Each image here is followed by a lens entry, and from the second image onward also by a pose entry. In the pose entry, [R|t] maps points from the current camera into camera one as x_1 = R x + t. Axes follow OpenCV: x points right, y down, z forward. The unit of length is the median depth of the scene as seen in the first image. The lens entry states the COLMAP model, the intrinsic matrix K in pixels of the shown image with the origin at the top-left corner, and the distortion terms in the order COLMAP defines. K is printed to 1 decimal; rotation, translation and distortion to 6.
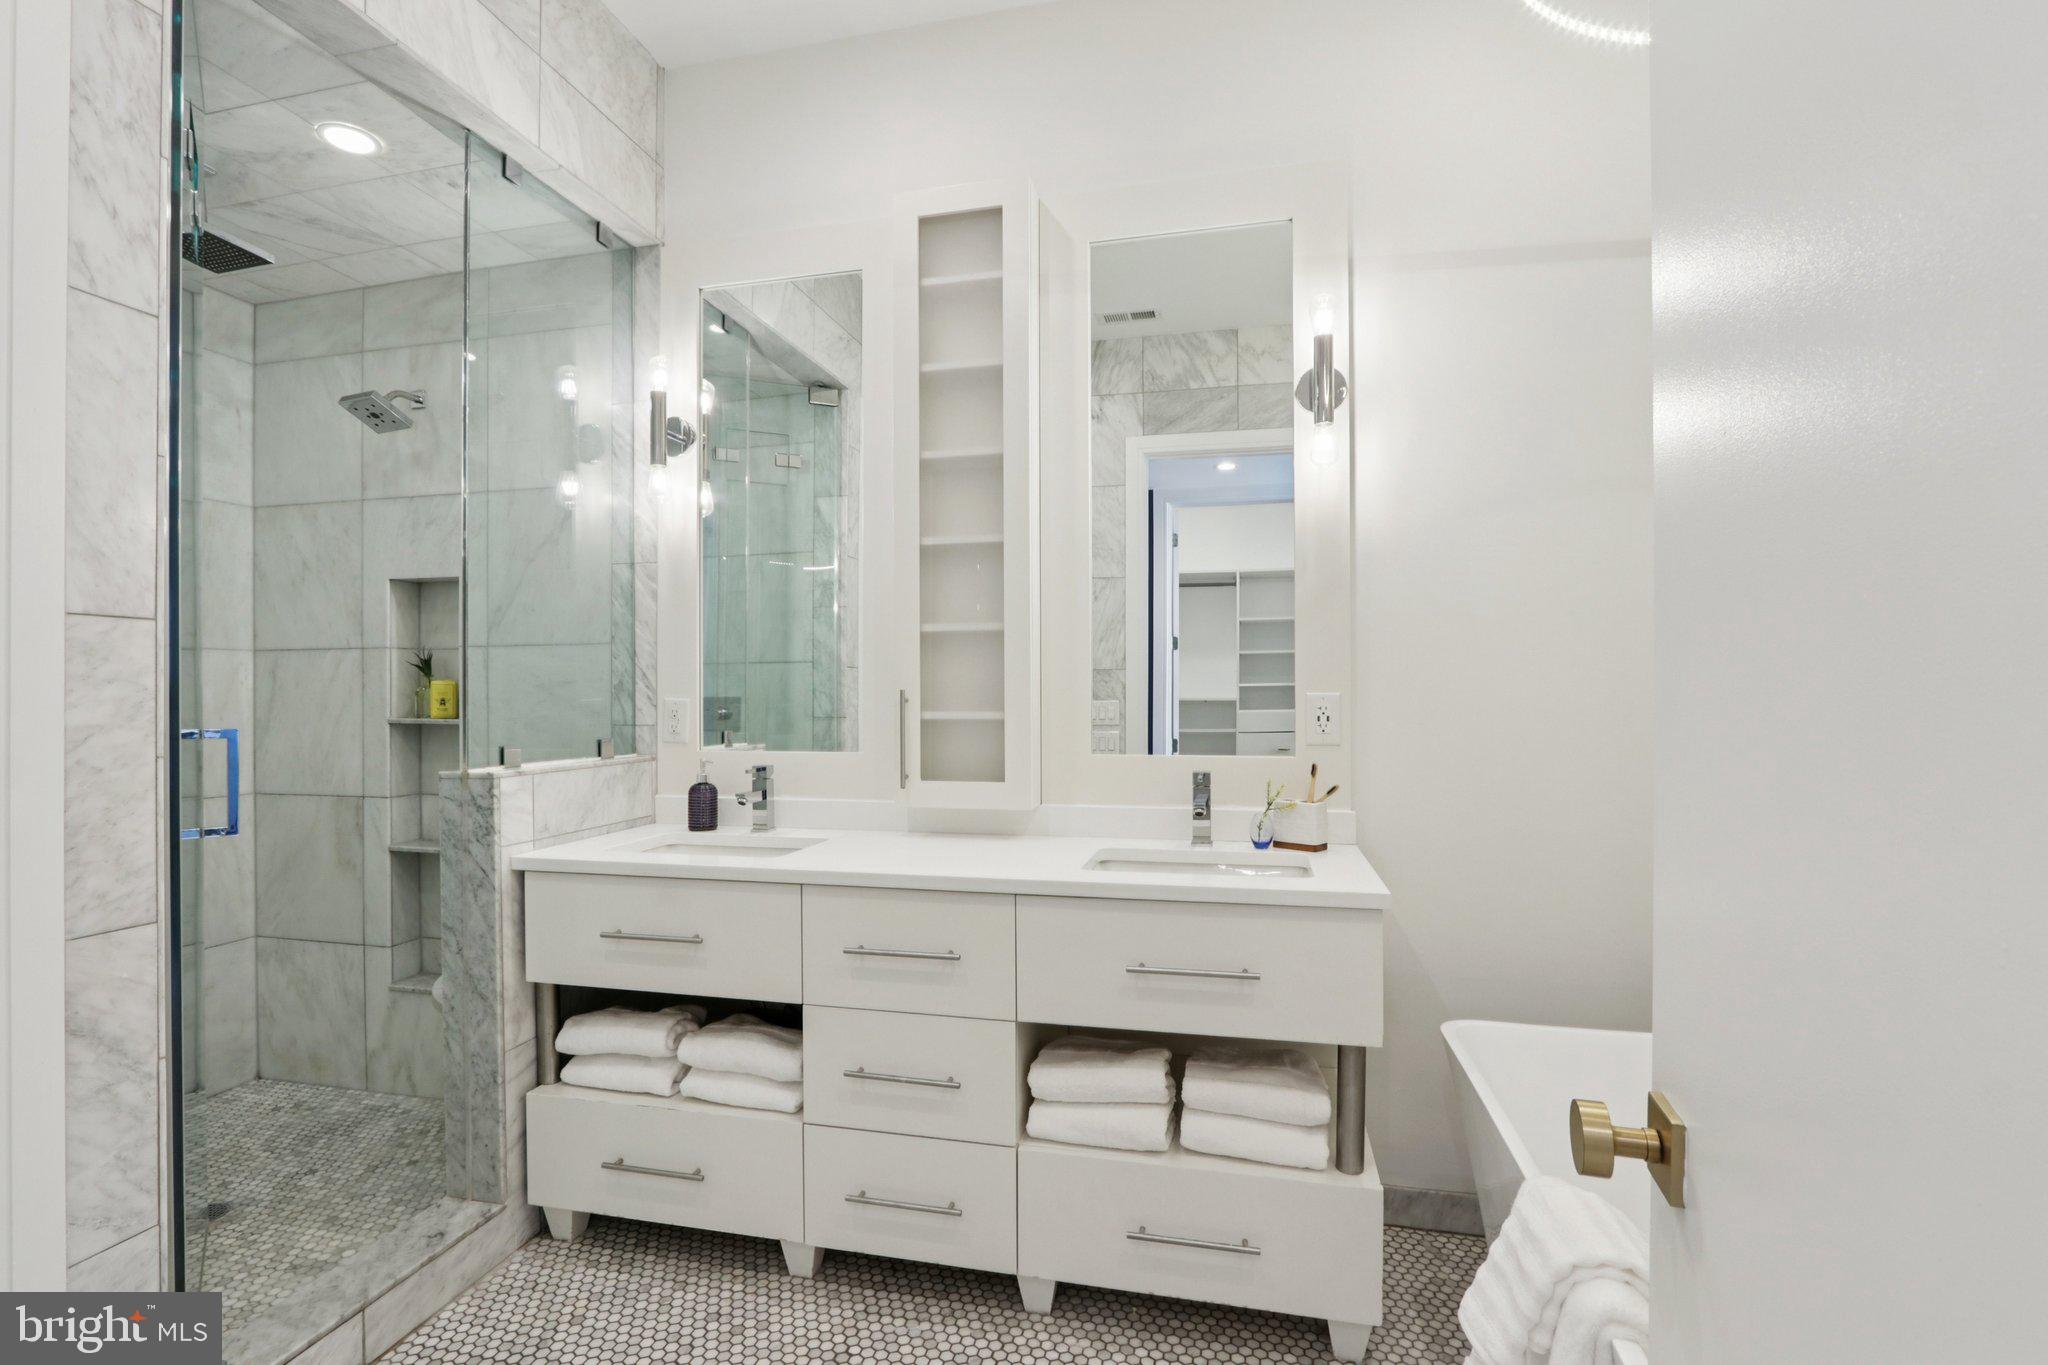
lens RADIAL K [[946.4, 0, 1024.0], [0, 946.4, 696.1], [0, 0, 1]] dist [-0.016813, 0.002032]
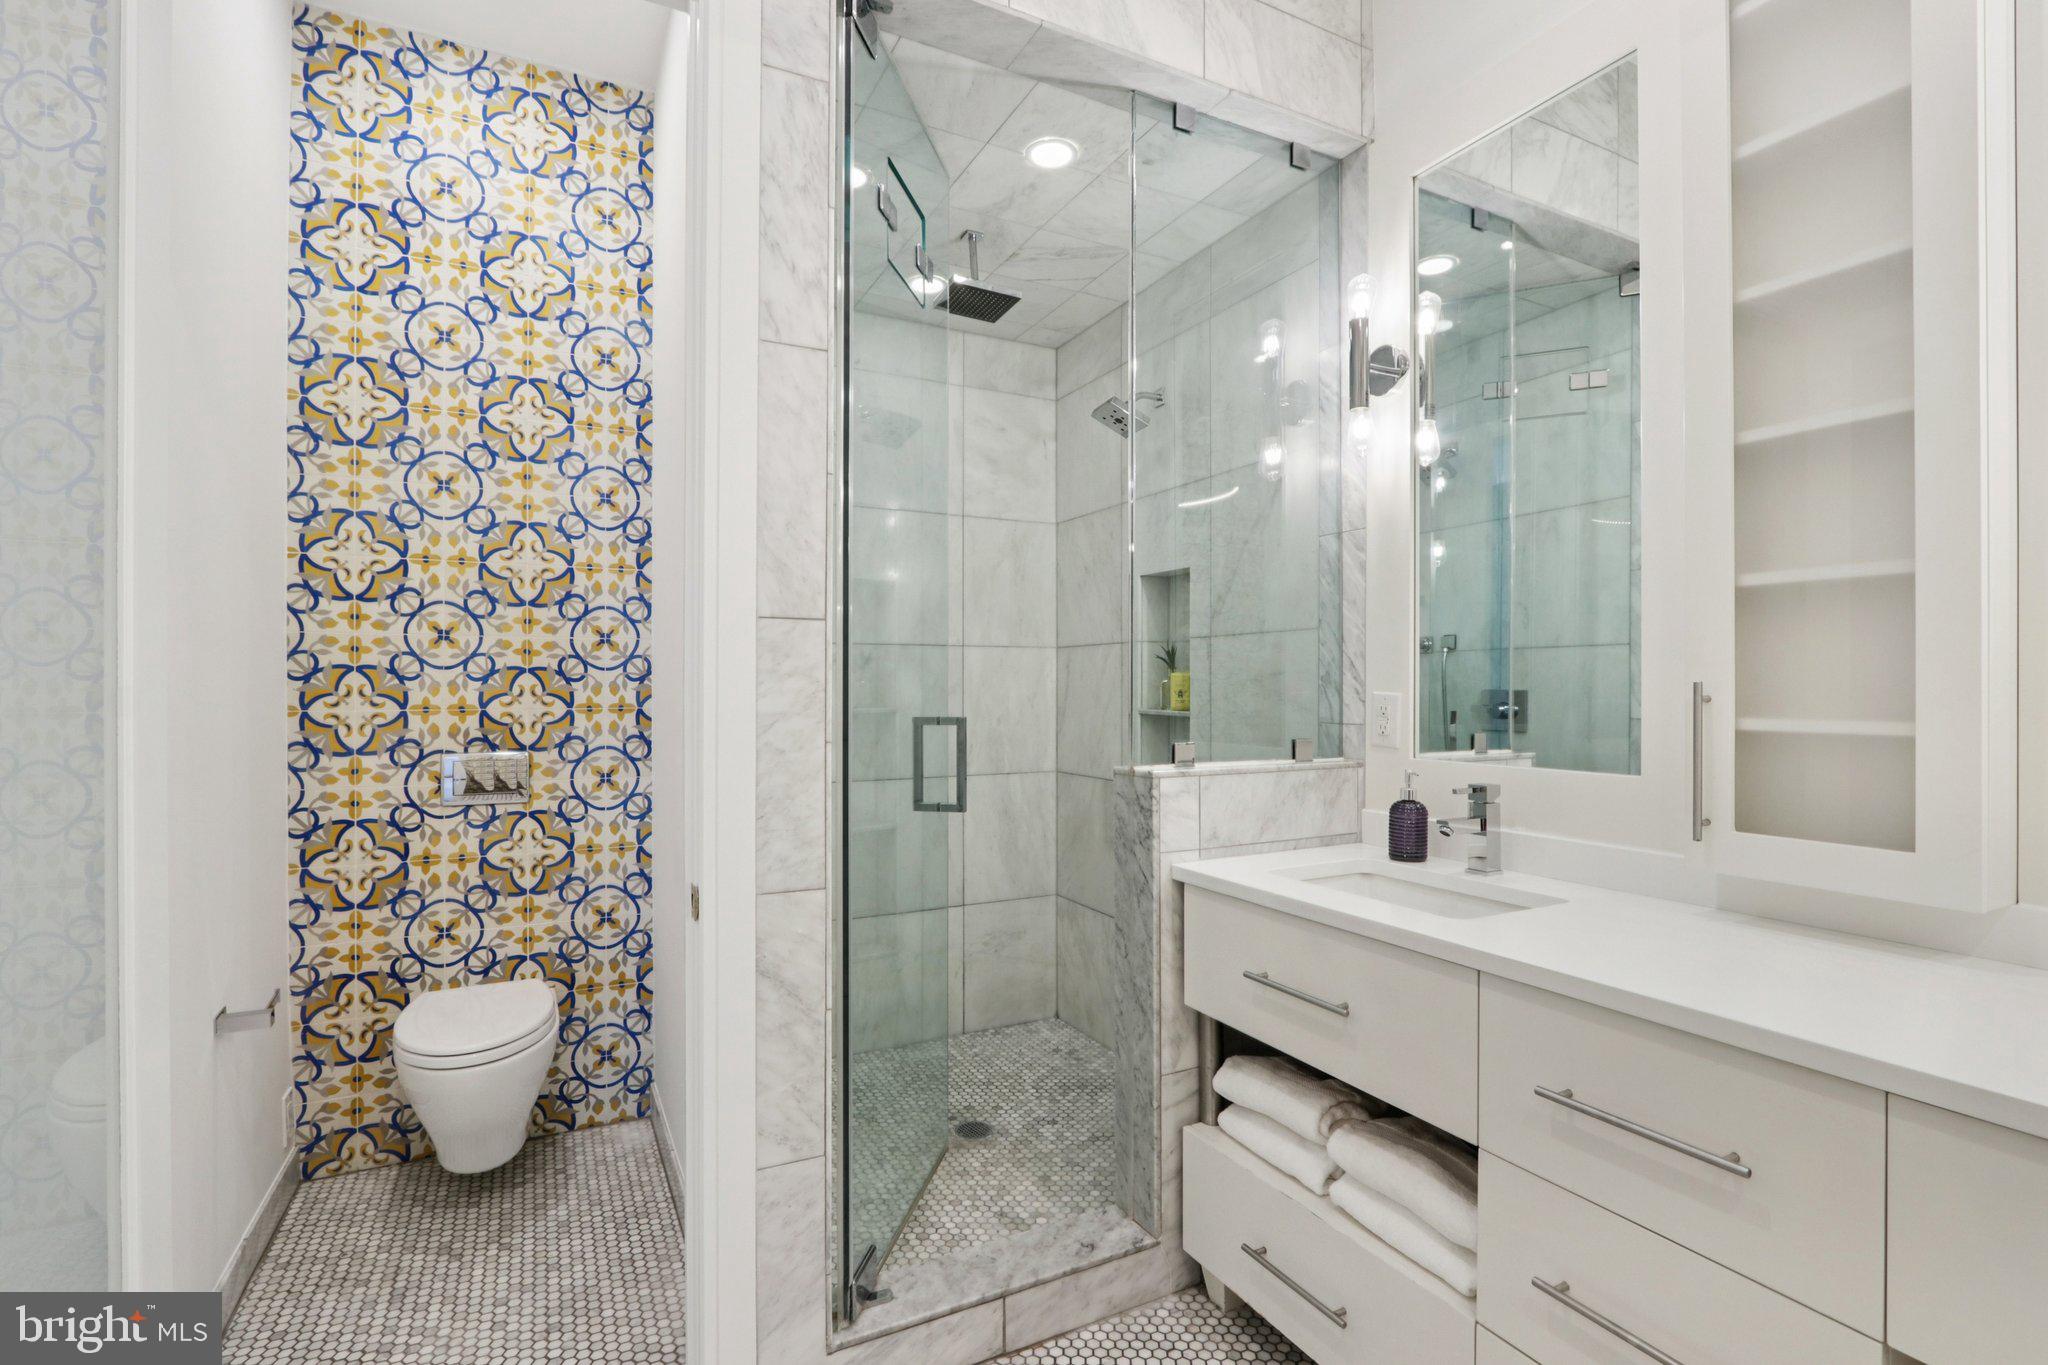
lens RADIAL K [[946.4, 0, 1024.7], [0, 946.4, 688.0], [0, 0, 1]] dist [-0.016813, 0.002032]
pose [[0.645581, 0.005701, -0.763670, 0.059563], [-0.005124, 0.999982, 0.003133, -0.002810], [0.763674, 0.001890, 0.645599, 0.275254]]
